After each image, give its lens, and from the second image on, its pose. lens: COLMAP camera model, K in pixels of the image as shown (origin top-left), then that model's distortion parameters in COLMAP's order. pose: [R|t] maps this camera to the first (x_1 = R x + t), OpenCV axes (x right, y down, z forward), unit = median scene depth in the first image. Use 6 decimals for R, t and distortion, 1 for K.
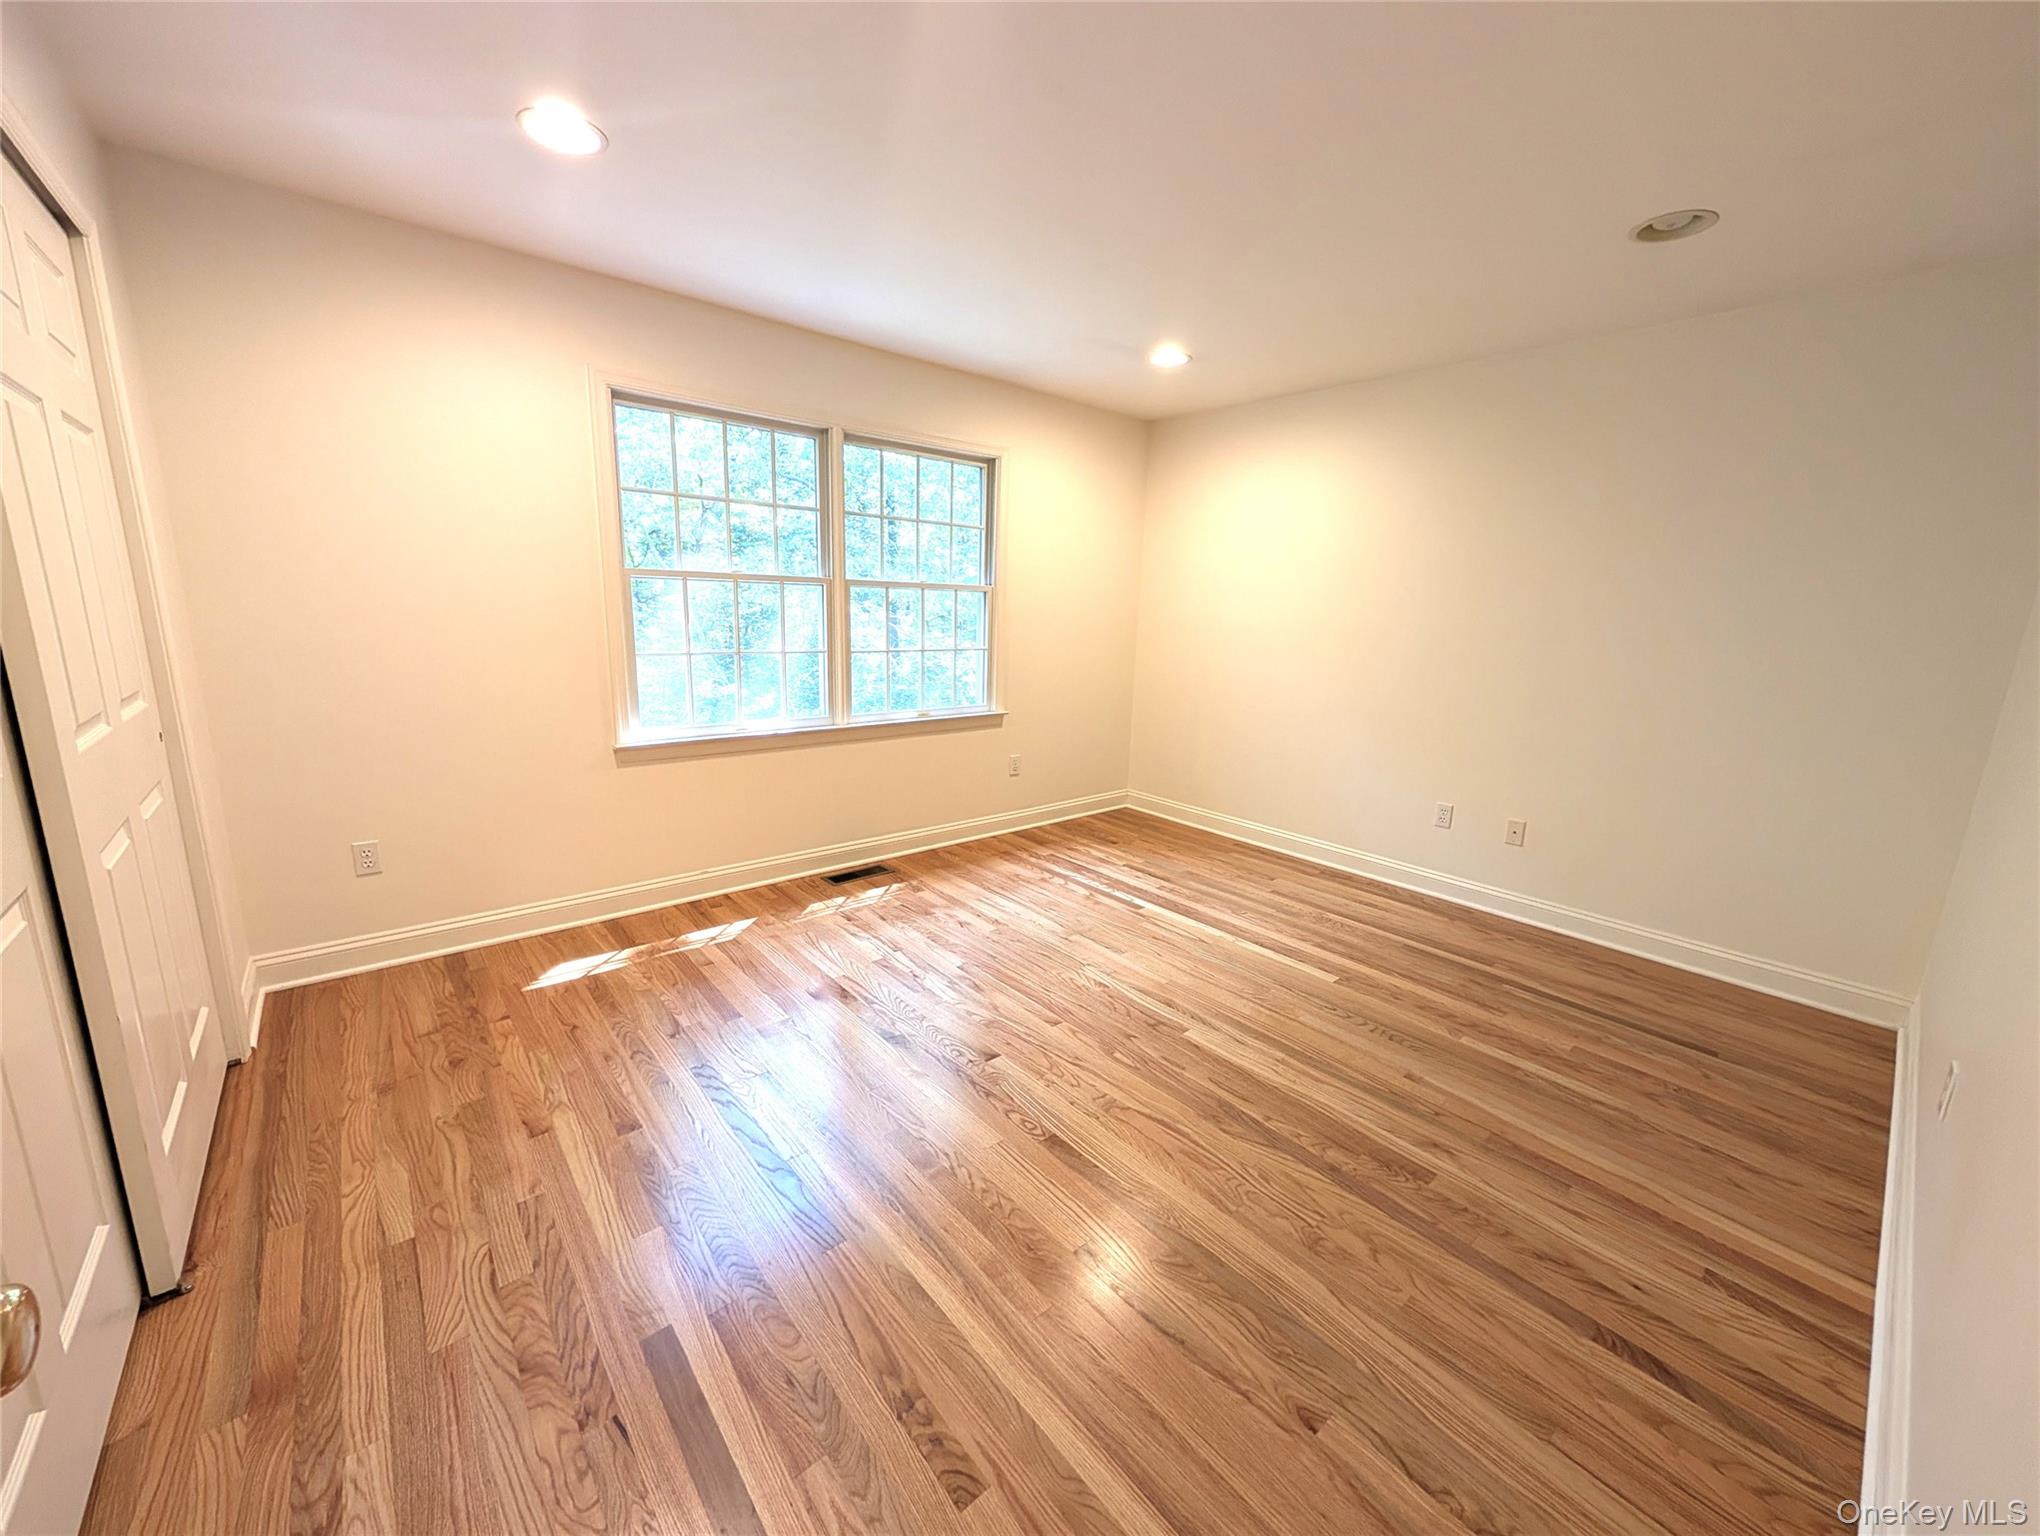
lens RADIAL K [[770.1, 0, 1020.0], [0, 770.1, 768.0], [0, 0, 1]] dist [0.000200, -0.000001]
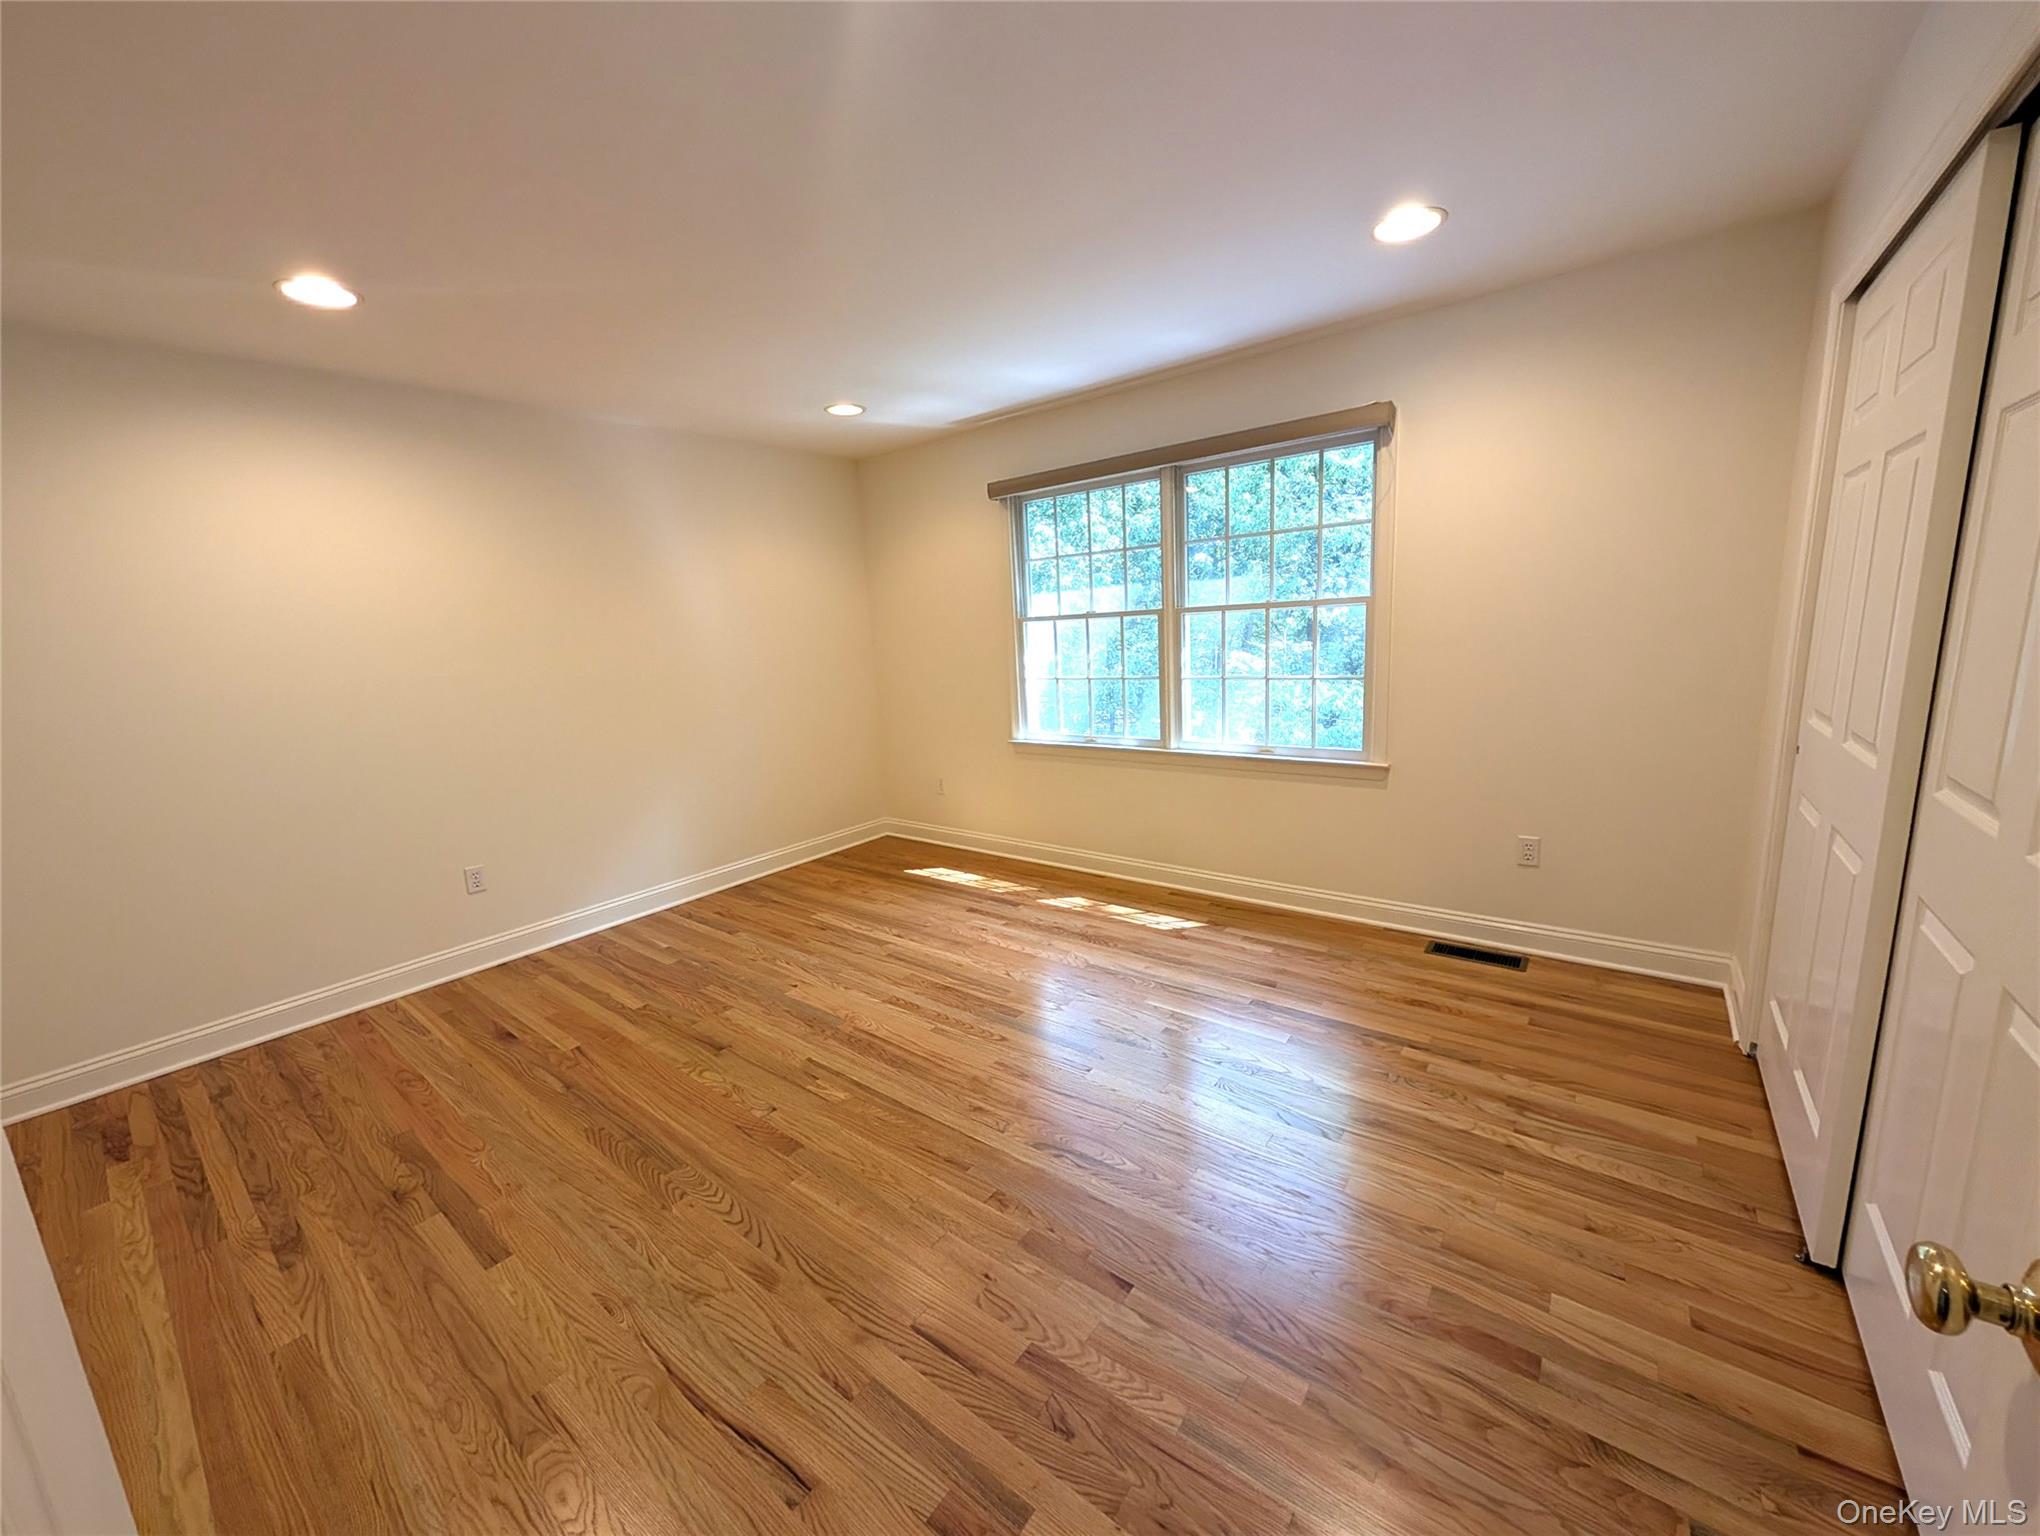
lens RADIAL K [[770.1, 0, 1020.0], [0, 770.1, 768.0], [0, 0, 1]] dist [0.000200, -0.000001]
pose [[0.192234, 0.133590, -0.972214, 0.791215], [-0.145589, 0.983610, 0.106369, -0.119093], [0.970490, 0.121096, 0.208533, 0.650878]]
